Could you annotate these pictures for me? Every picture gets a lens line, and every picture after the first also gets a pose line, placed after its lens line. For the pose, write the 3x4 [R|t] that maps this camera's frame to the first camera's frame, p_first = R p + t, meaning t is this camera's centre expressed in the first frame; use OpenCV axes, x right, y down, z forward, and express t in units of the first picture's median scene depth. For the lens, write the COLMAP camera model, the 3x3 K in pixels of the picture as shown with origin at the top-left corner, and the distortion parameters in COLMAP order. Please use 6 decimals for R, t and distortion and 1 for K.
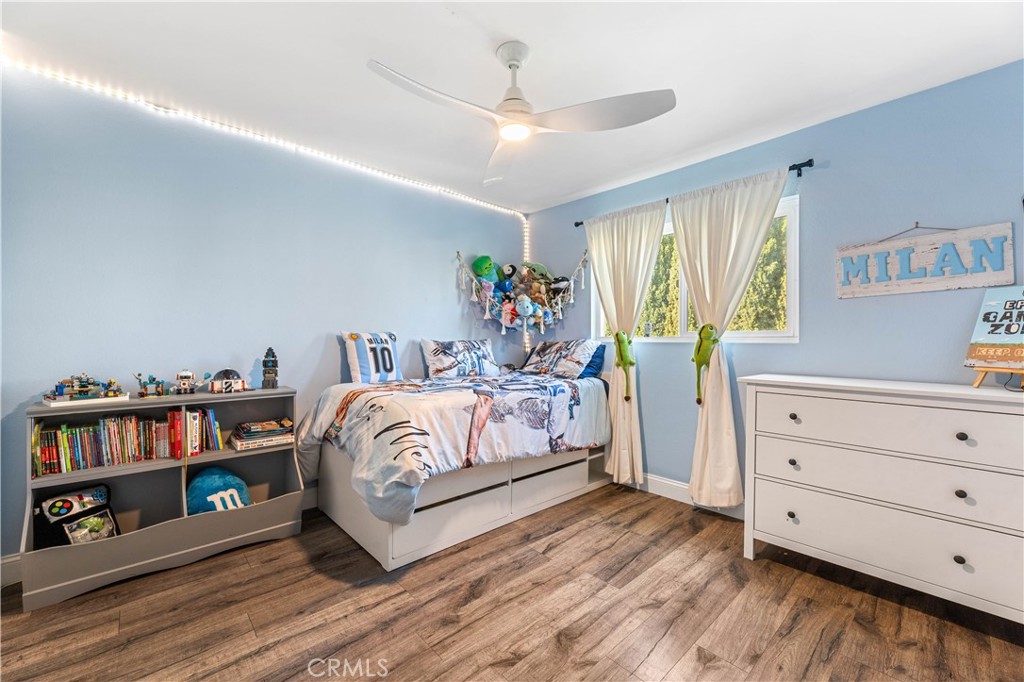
lens RADIAL K [[413.6, 0, 510.5], [0, 413.6, 341.4], [0, 0, 1]] dist [0.010681, -0.000818]
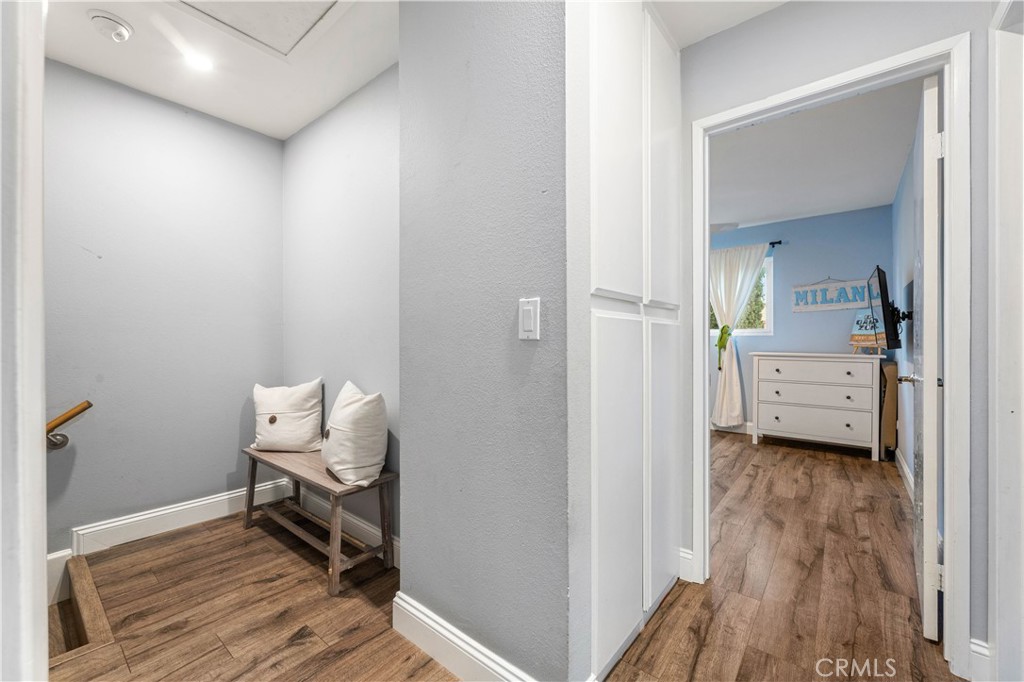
lens RADIAL K [[413.6, 0, 511.7], [0, 413.6, 342.4], [0, 0, 1]] dist [0.010681, -0.000818]
pose [[0.987835, -0.001951, 0.155493, -0.873882], [0.002031, 0.999998, -0.000356, 0.038556], [-0.155492, 0.000668, 0.987837, -0.768432]]
